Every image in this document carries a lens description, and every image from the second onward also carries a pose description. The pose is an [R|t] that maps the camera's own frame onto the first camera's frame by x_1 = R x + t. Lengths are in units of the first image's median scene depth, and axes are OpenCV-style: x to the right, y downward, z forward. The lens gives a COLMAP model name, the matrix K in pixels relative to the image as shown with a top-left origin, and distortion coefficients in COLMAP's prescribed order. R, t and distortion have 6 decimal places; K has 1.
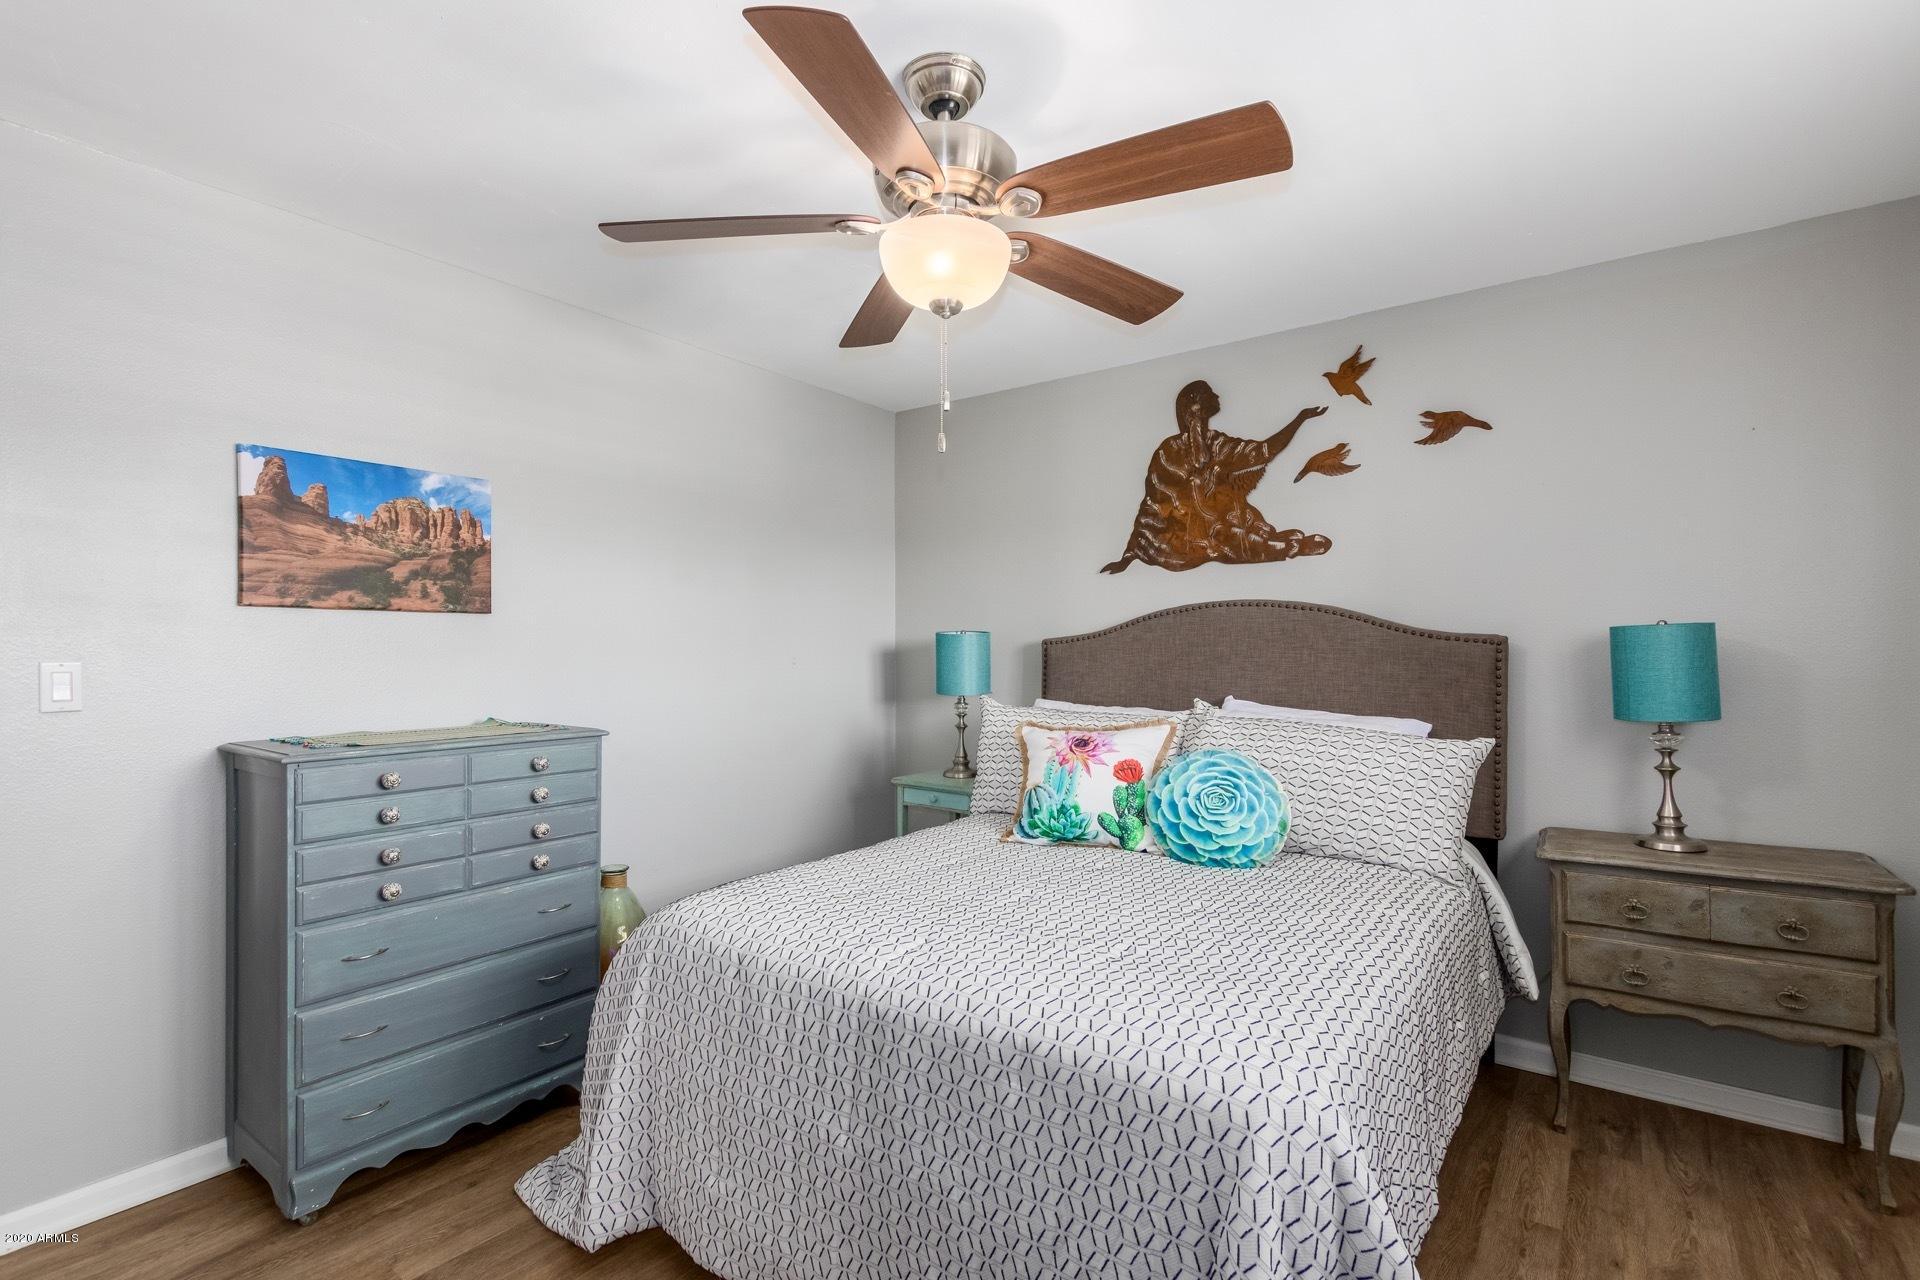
lens RADIAL K [[888.6, 0, 957.1], [0, 888.6, 645.5], [0, 0, 1]] dist [0.001191, -0.000135]
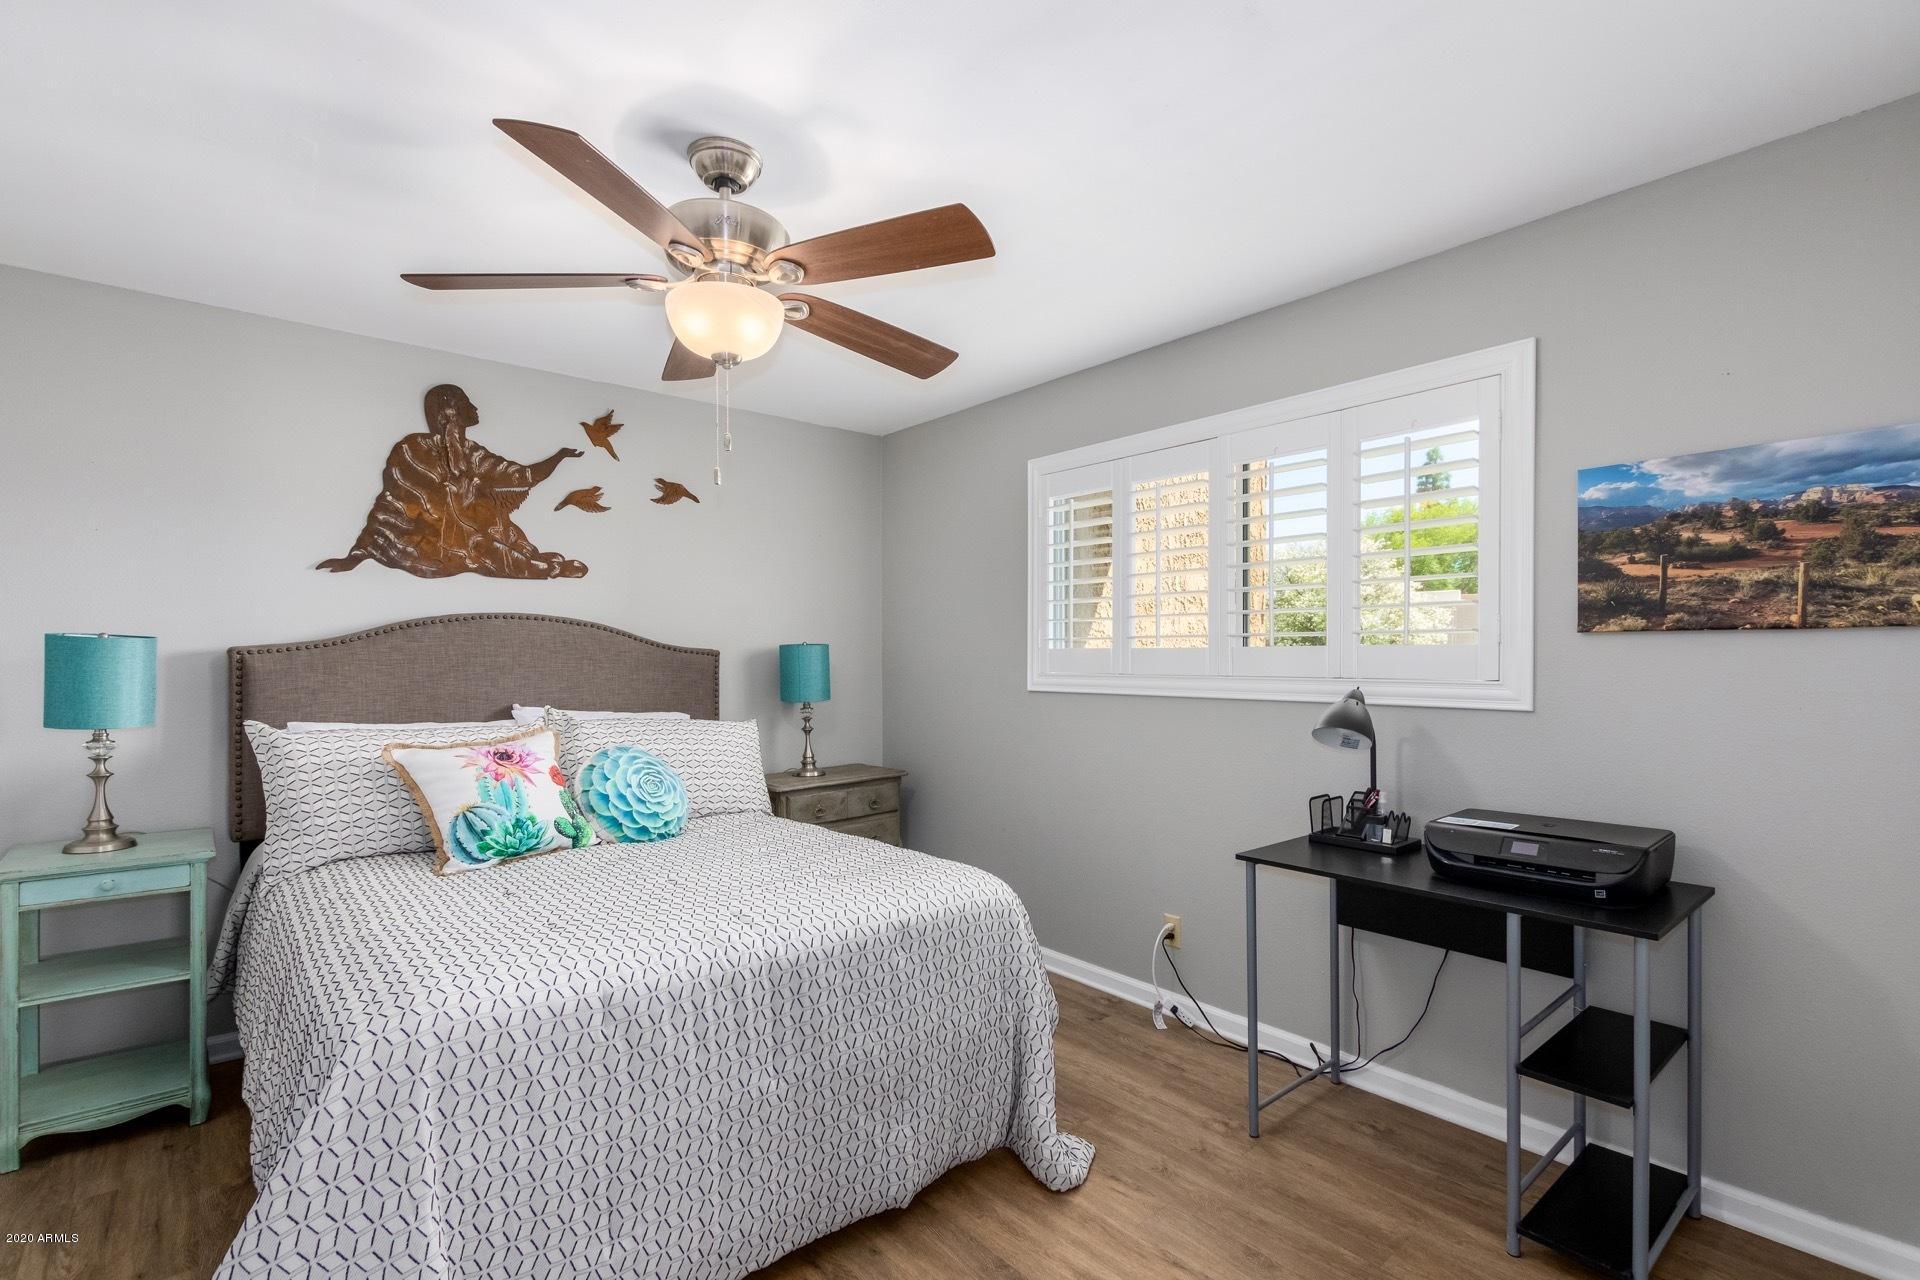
lens RADIAL K [[890.1, 0, 958.5], [0, 890.1, 666.4], [0, 0, 1]] dist [-0.001240, -0.000805]
pose [[0.213706, -0.008218, 0.976863, -0.616052], [-0.001808, 0.999960, 0.008807, 0.001878], [-0.976896, -0.003648, 0.213683, 0.267604]]
